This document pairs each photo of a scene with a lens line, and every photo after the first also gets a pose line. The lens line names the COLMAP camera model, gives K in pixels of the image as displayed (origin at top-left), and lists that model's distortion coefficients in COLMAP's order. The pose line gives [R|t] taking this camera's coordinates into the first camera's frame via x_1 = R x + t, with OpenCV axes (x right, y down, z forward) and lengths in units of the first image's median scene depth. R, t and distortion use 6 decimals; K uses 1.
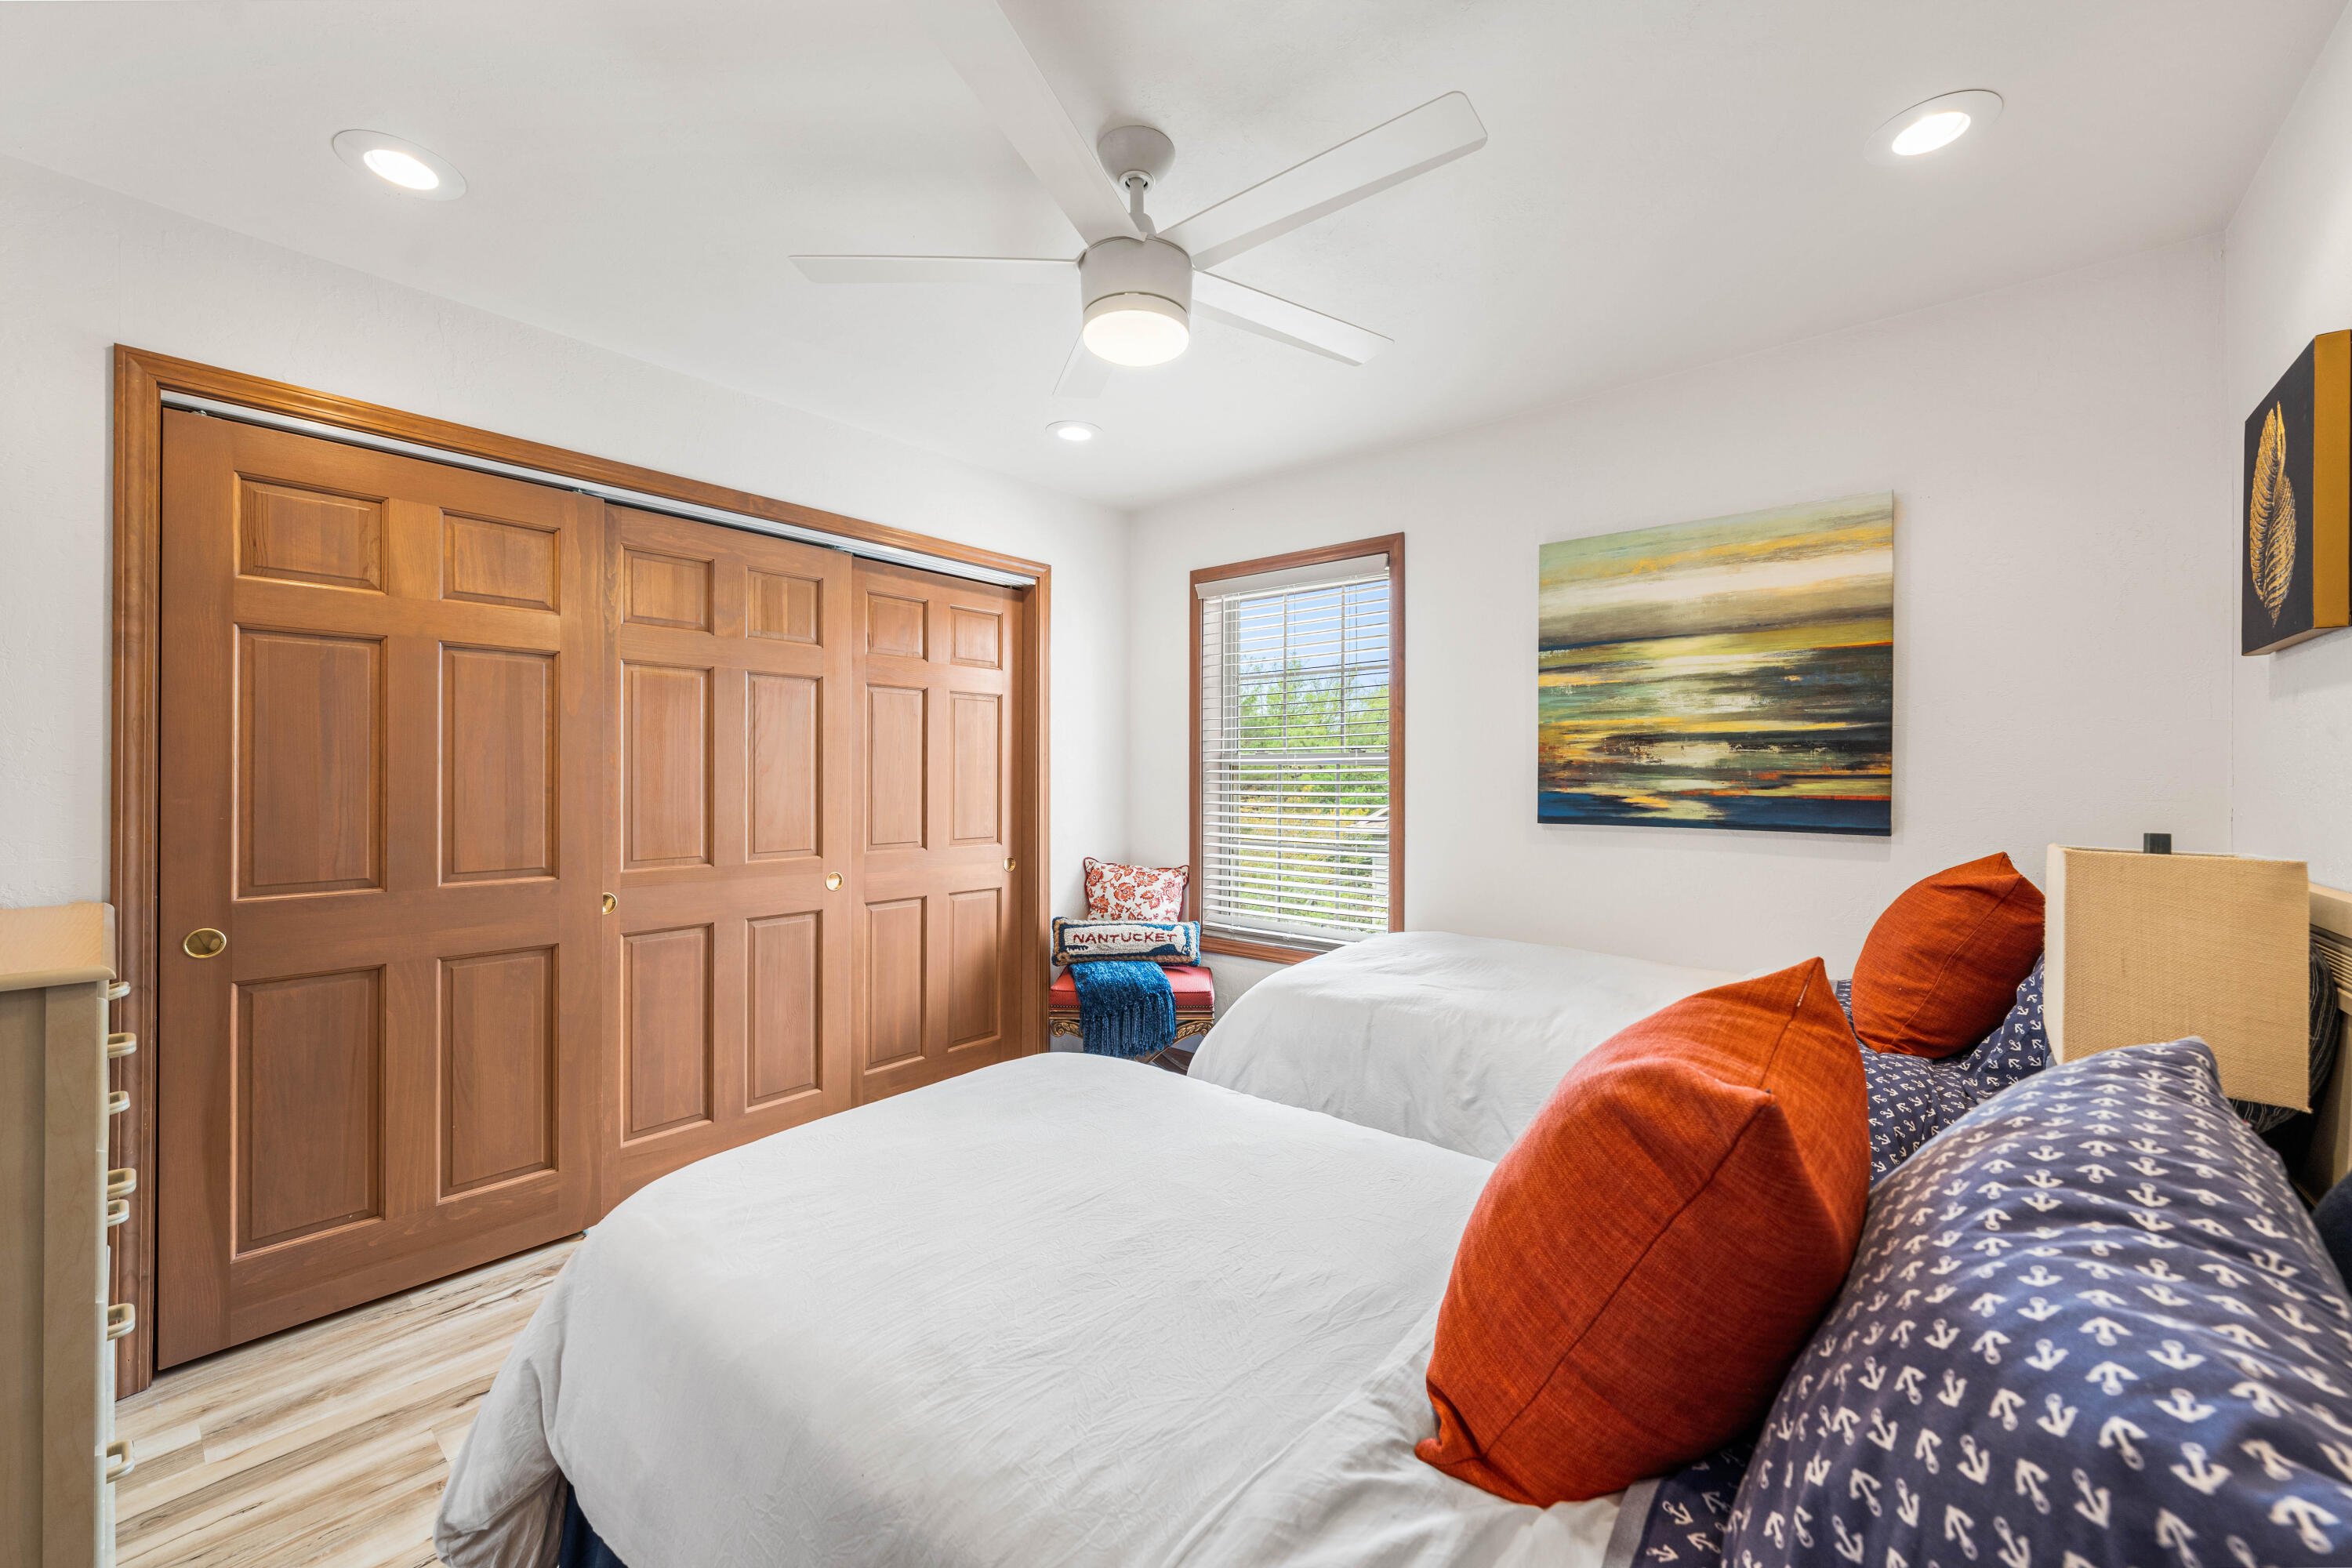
lens RADIAL K [[913.3, 0, 1177.7], [0, 913.3, 778.8], [0, 0, 1]] dist [-0.000253, -0.000014]
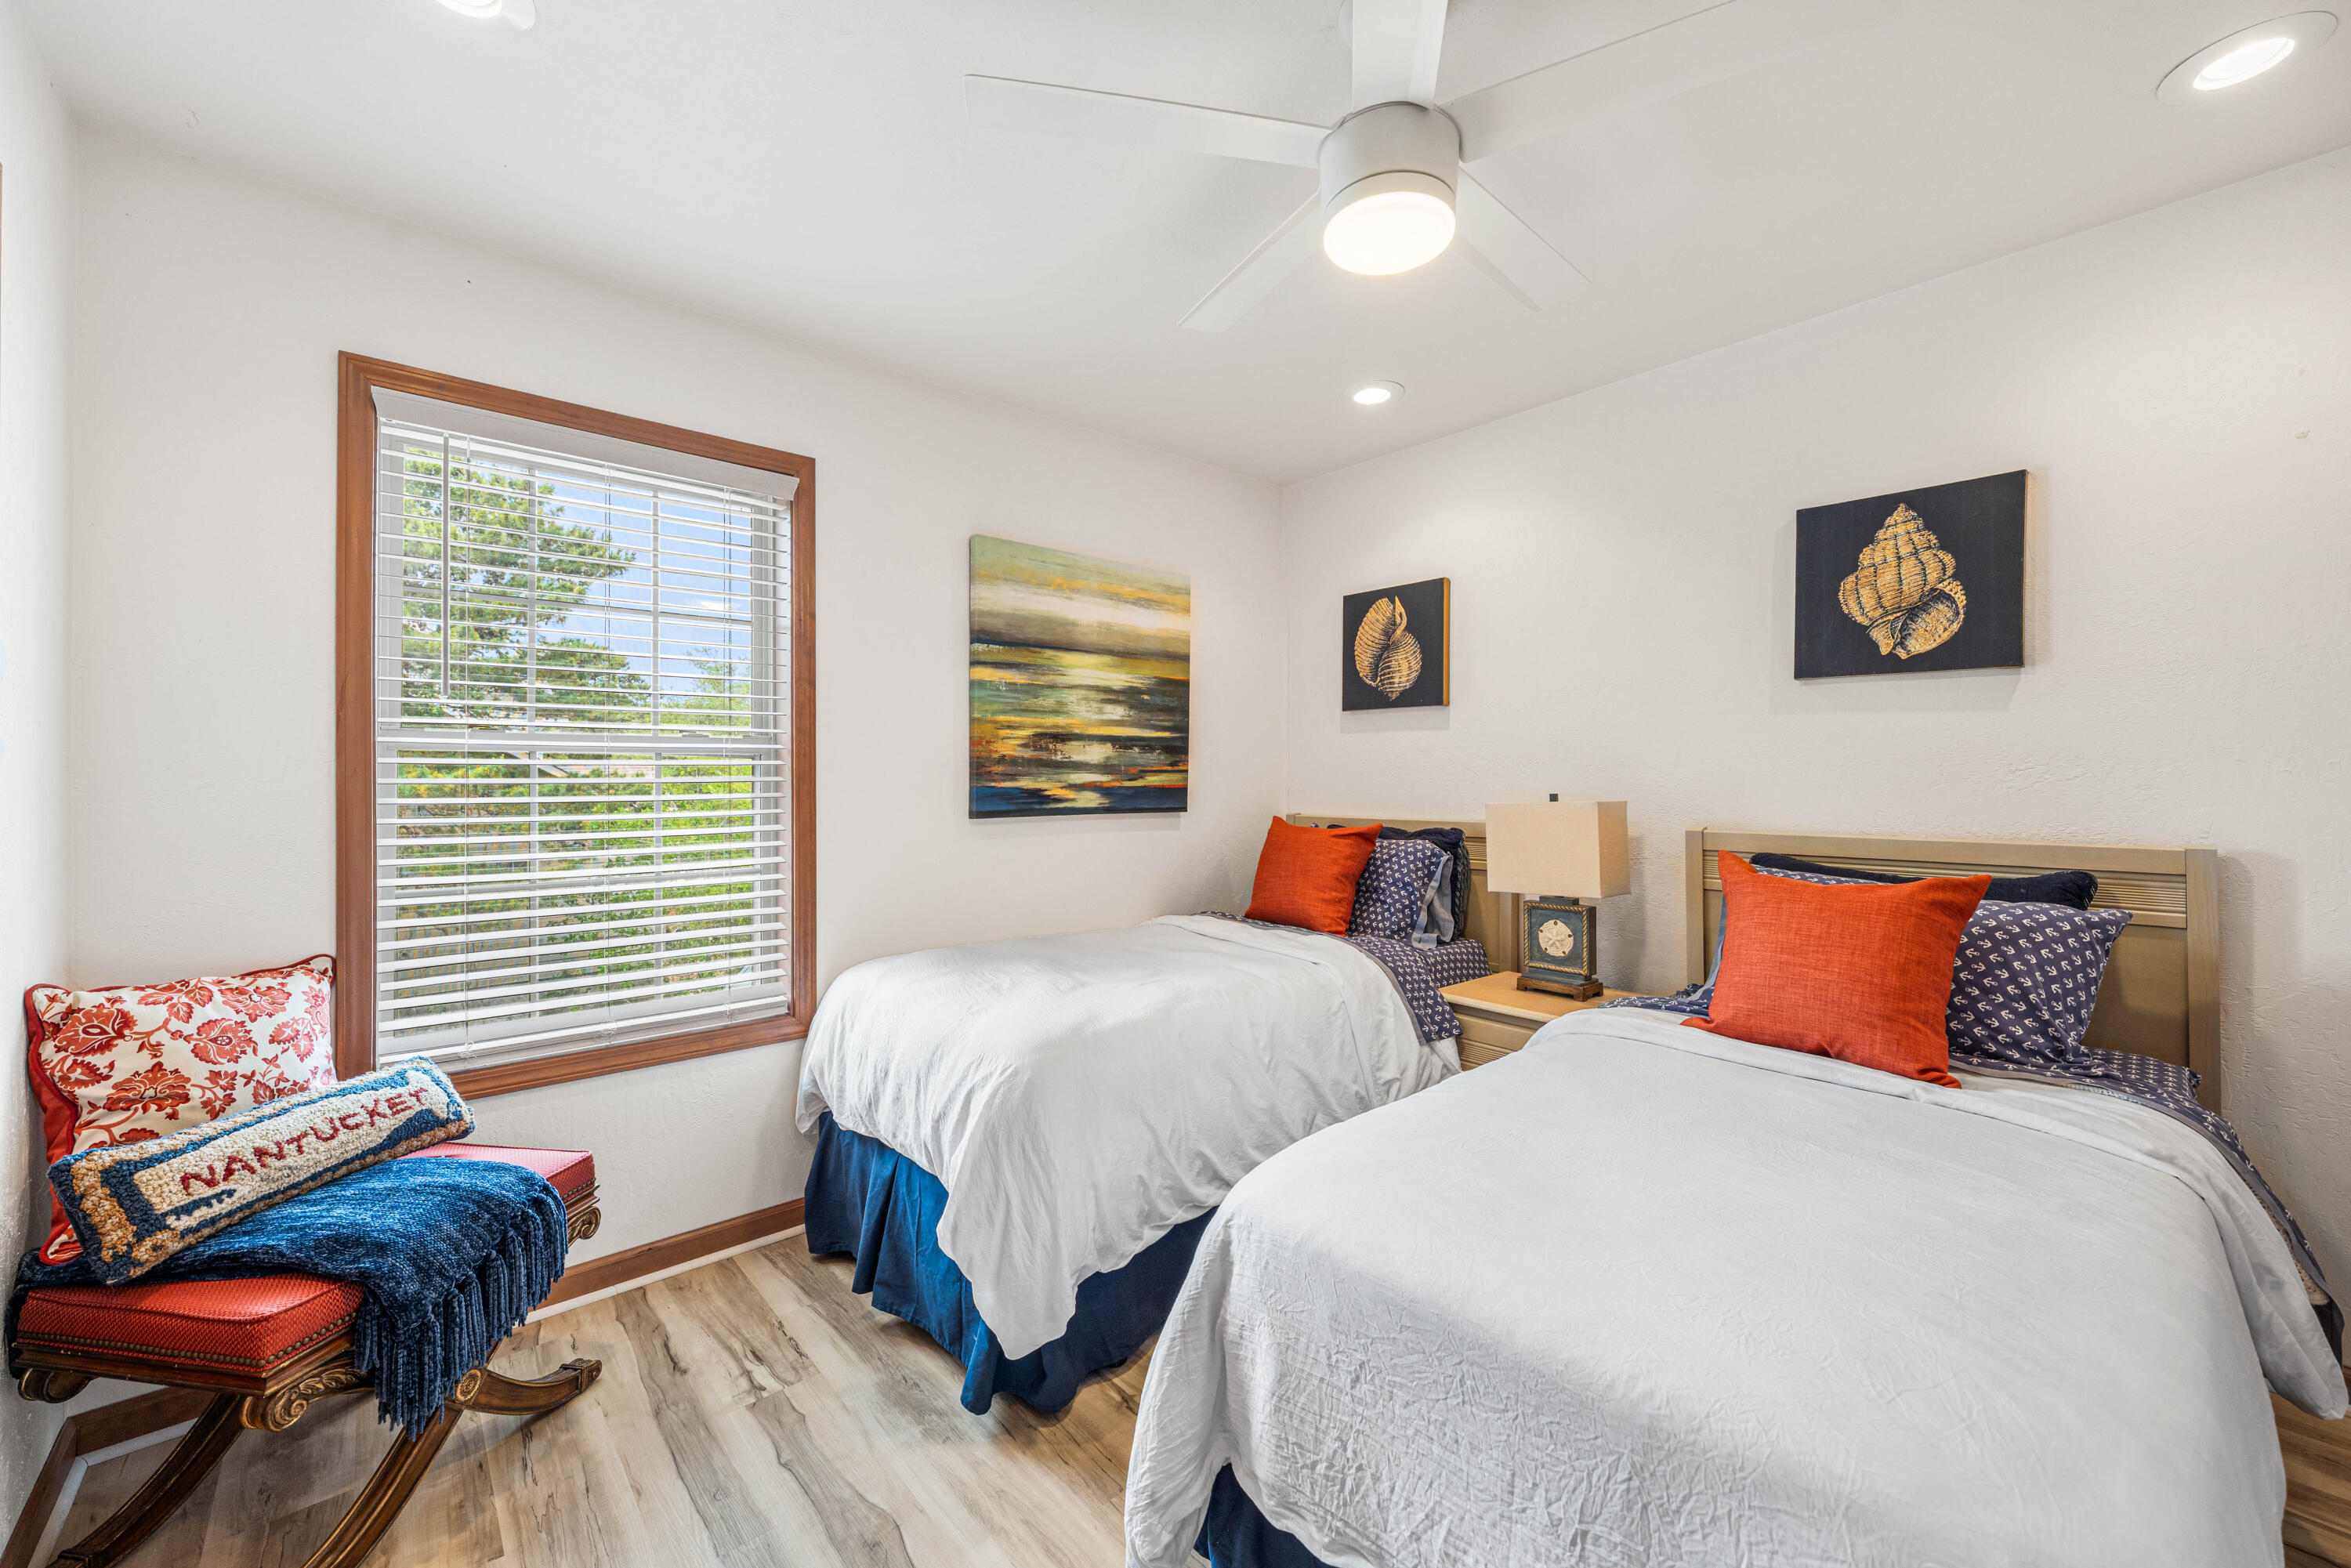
lens RADIAL K [[912.9, 0, 1177.7], [0, 912.9, 775.5], [0, 0, 1]] dist [-0.000253, -0.000014]
pose [[0.143110, -0.000616, 0.989707, -0.579990], [0.005950, 0.999982, -0.000238, 0.004219], [-0.989689, 0.005923, 0.143111, 0.697269]]
